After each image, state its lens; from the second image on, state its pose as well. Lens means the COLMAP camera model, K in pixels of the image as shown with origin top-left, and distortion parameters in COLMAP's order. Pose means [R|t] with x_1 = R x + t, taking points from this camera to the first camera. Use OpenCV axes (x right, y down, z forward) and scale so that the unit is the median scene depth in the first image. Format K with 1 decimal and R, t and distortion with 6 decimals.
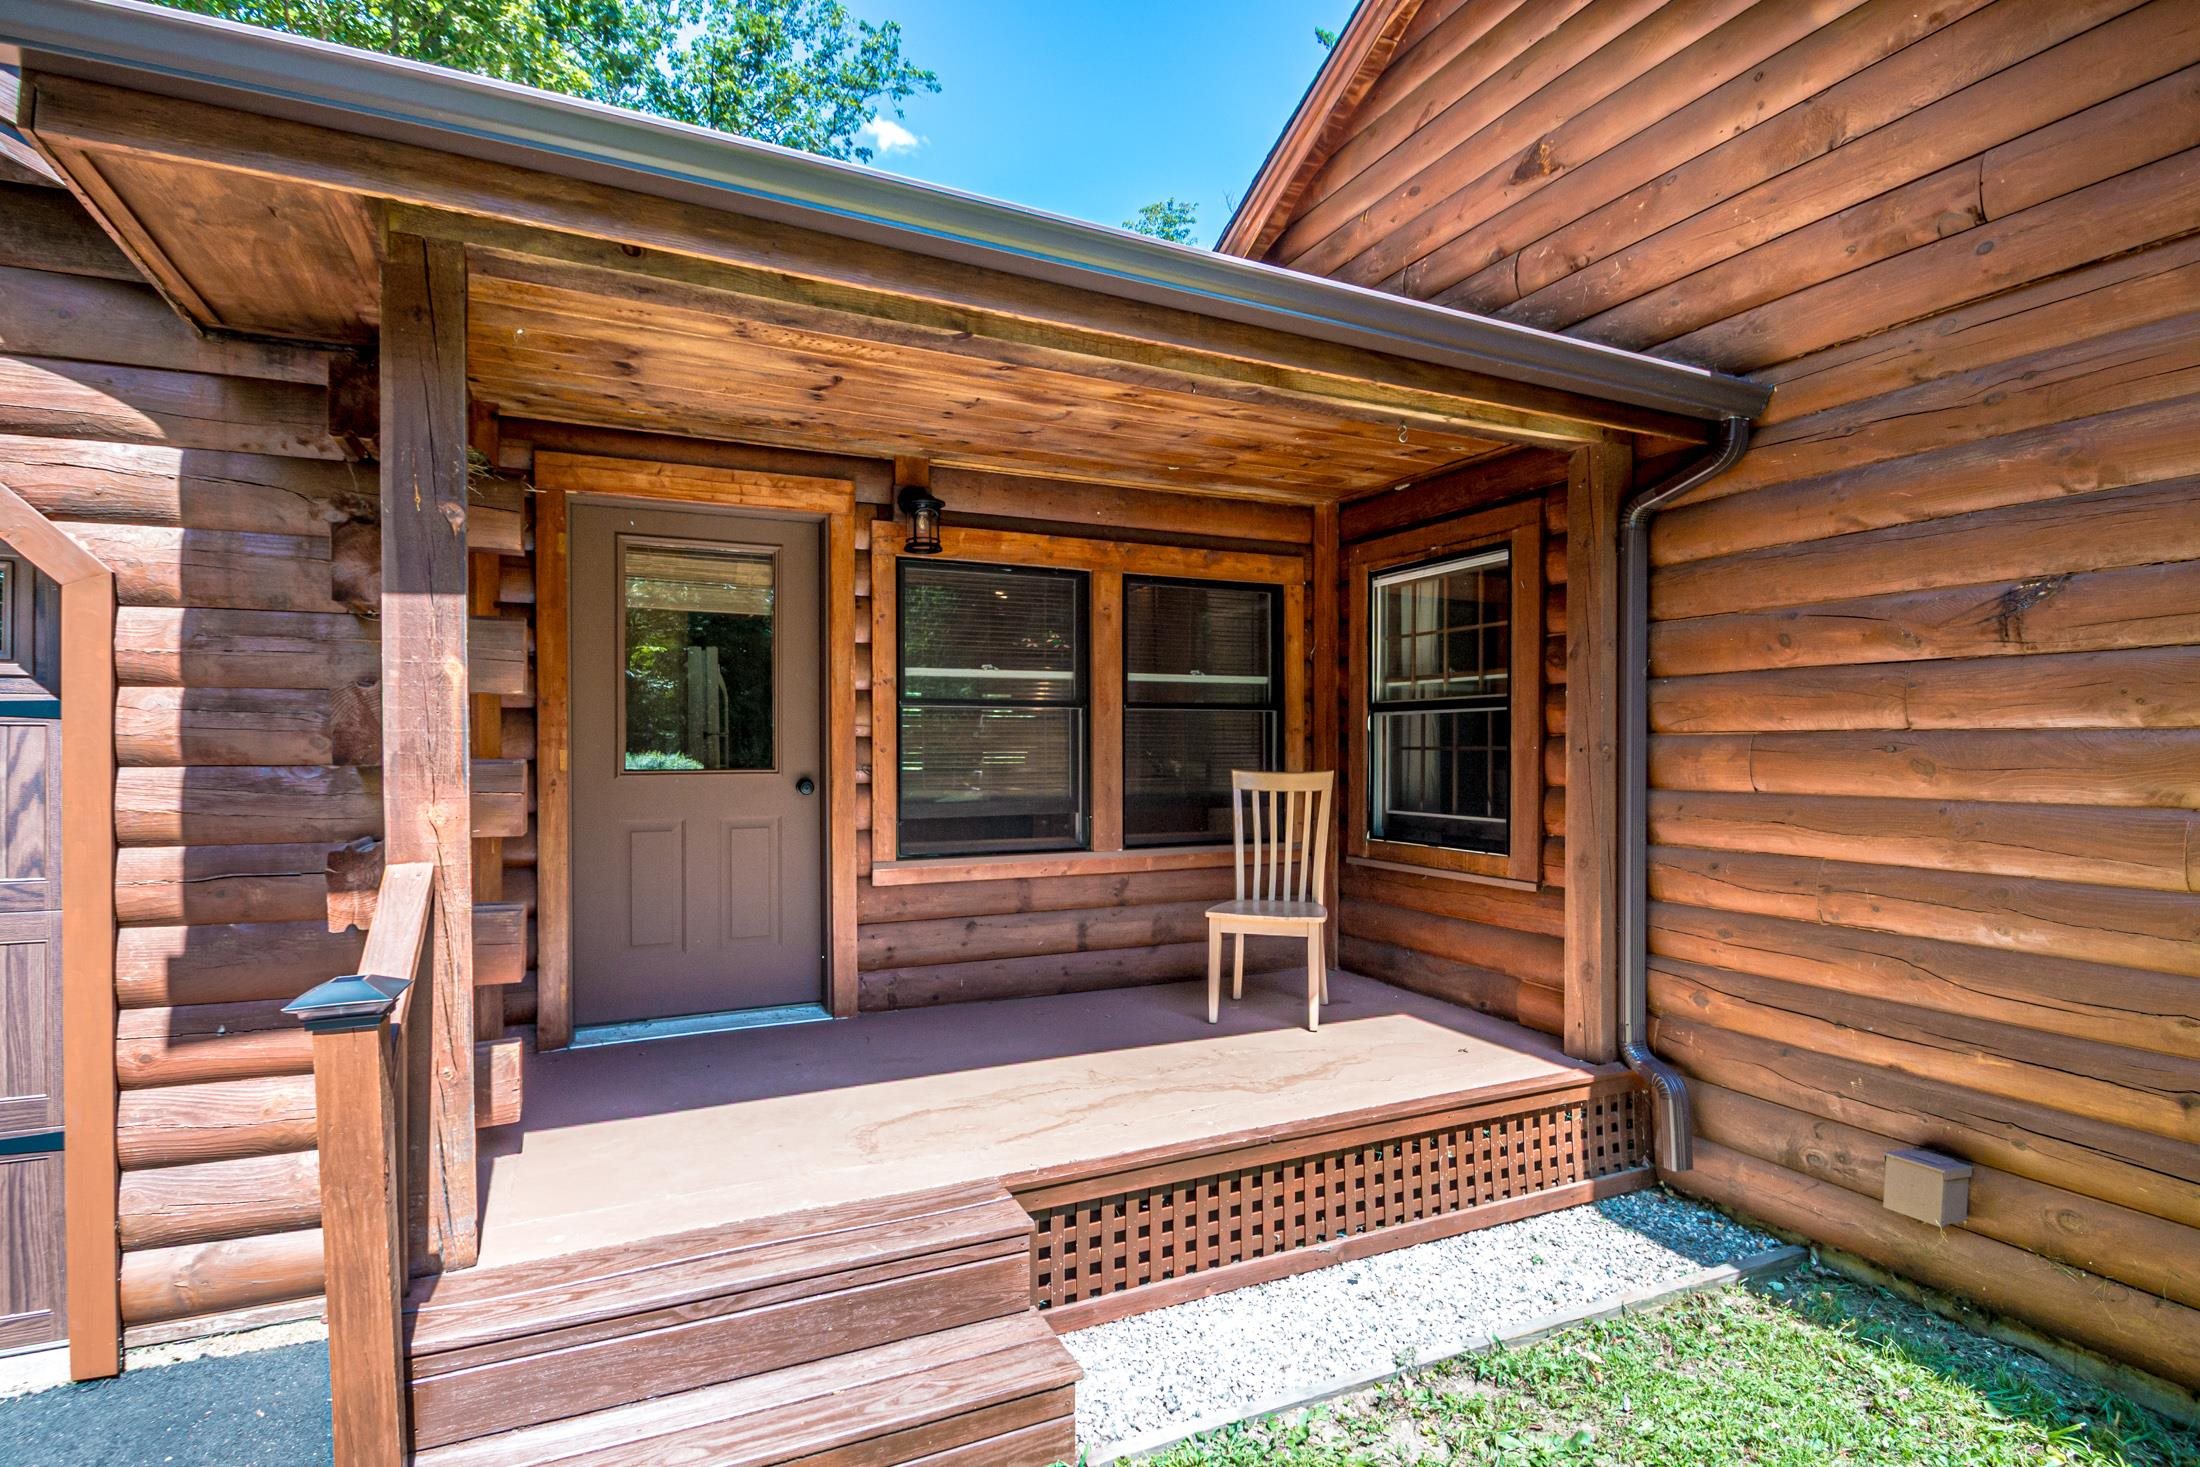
lens RADIAL K [[1069.6, 0, 1100.0], [0, 1069.6, 733.5], [0, 0, 1]] dist [-0.000377, 0.000098]
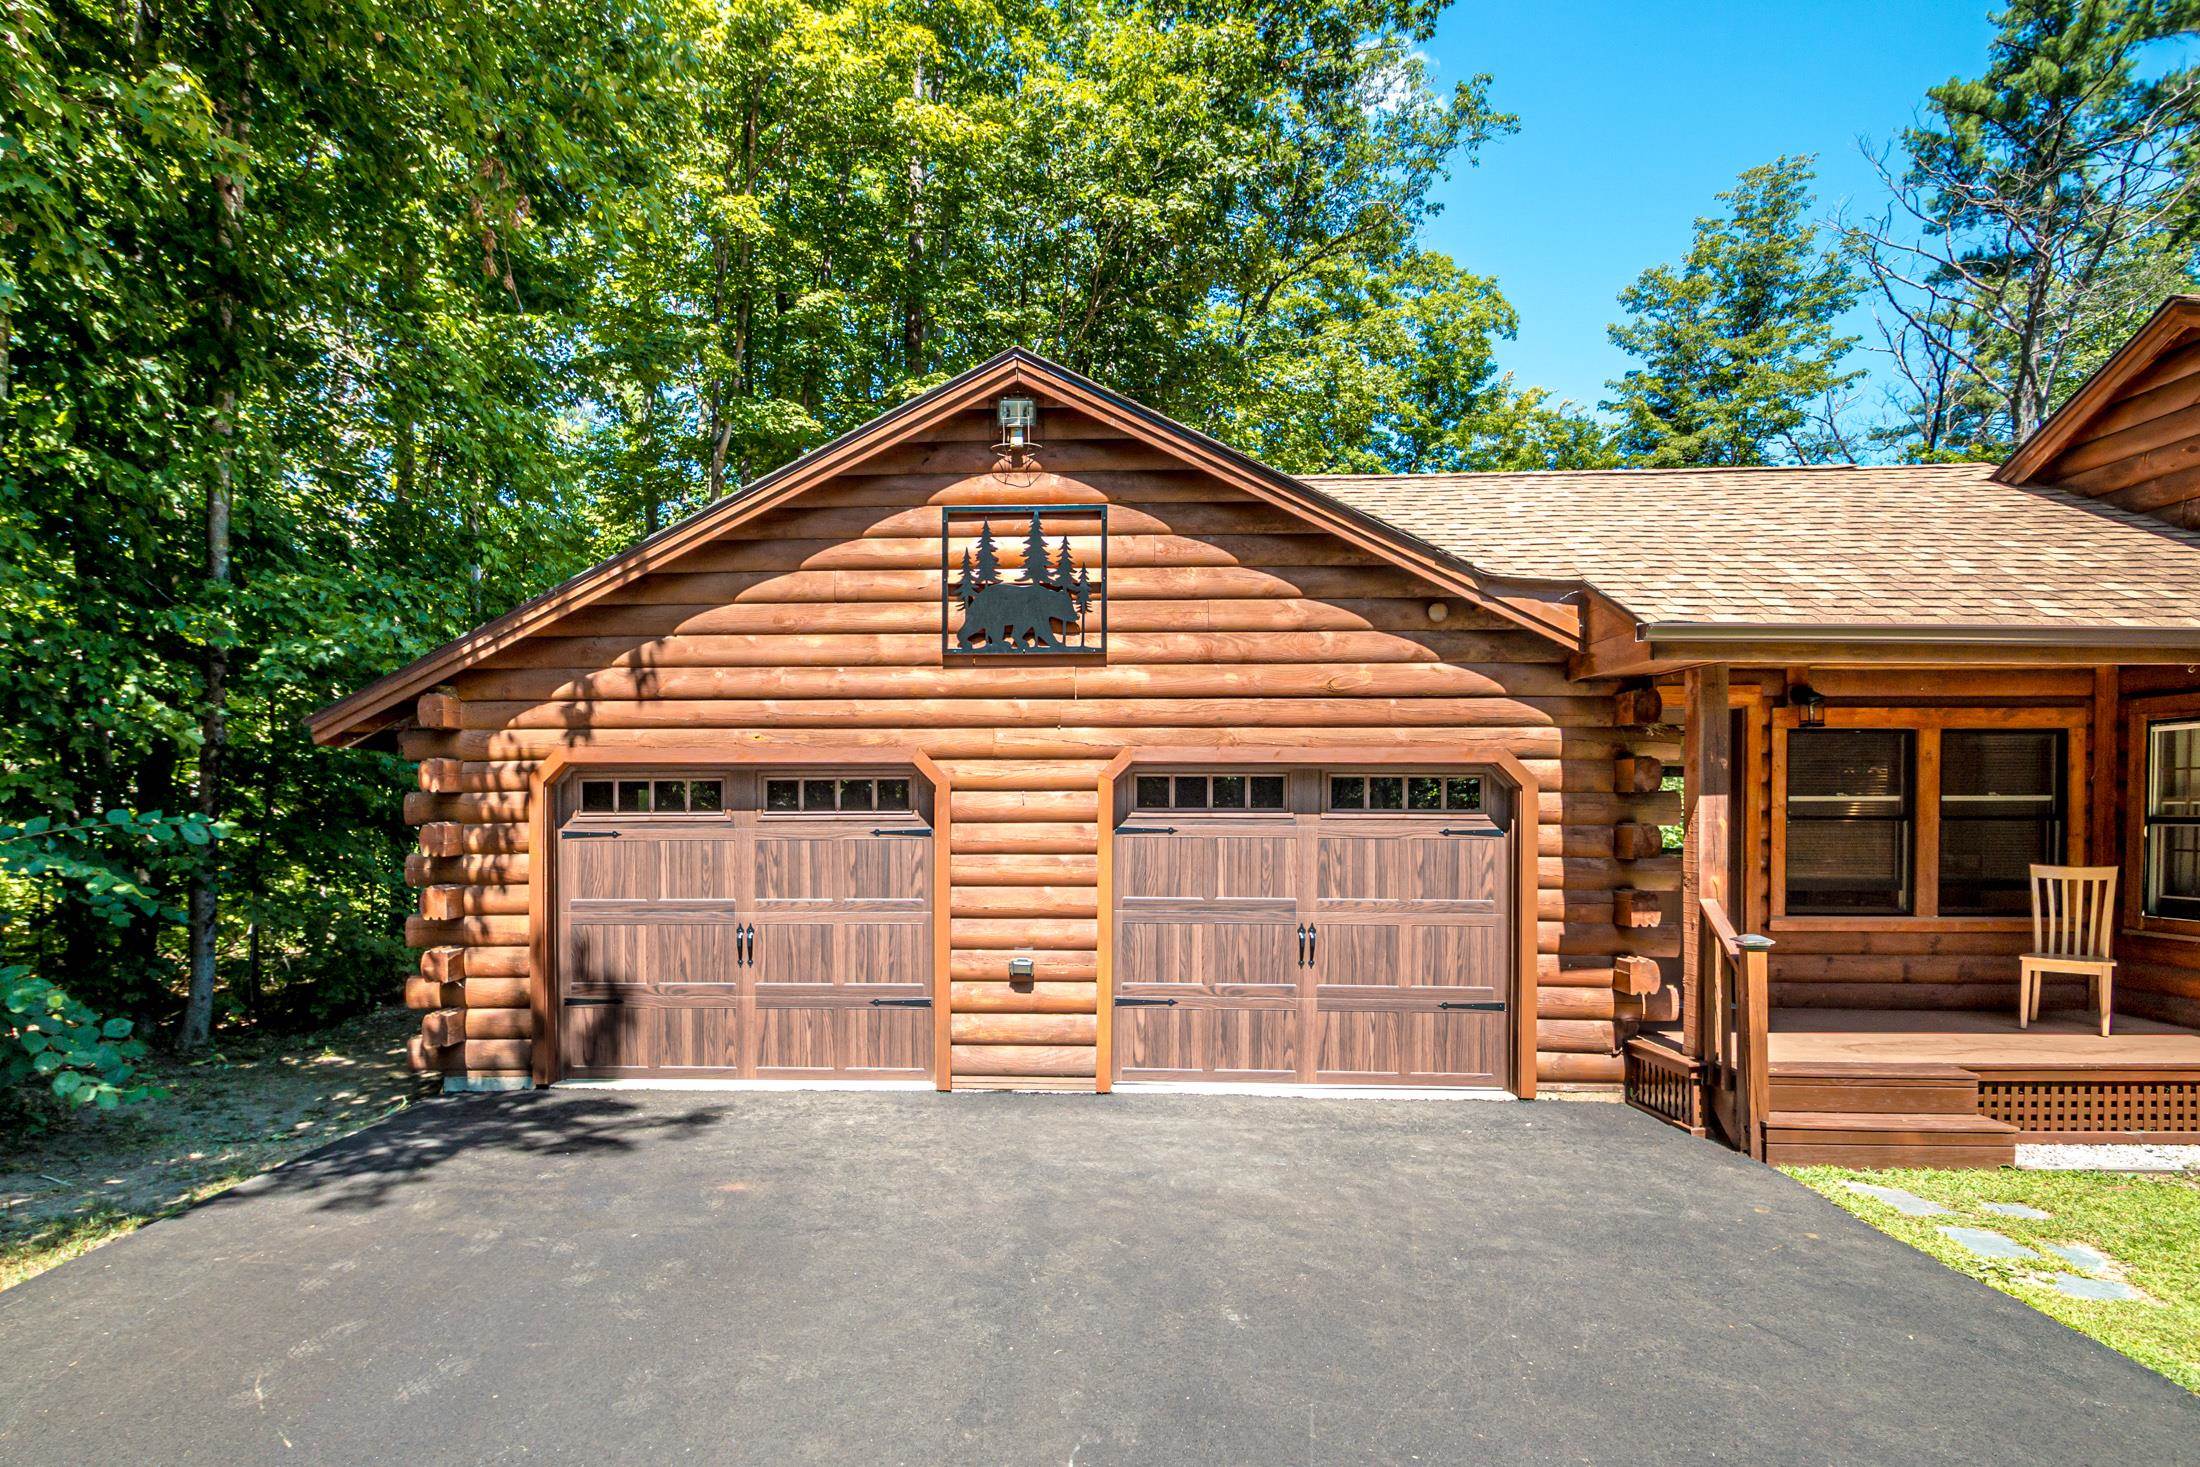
lens RADIAL K [[1183.5, 0, 1099.7], [0, 1183.5, 809.7], [0, 0, 1]] dist [0.001710, -0.016680]
pose [[0.903396, 0.009189, -0.428708, -0.330641], [-0.003610, 0.999898, 0.013824, -0.057230], [0.428791, -0.010941, 0.903337, -0.973201]]
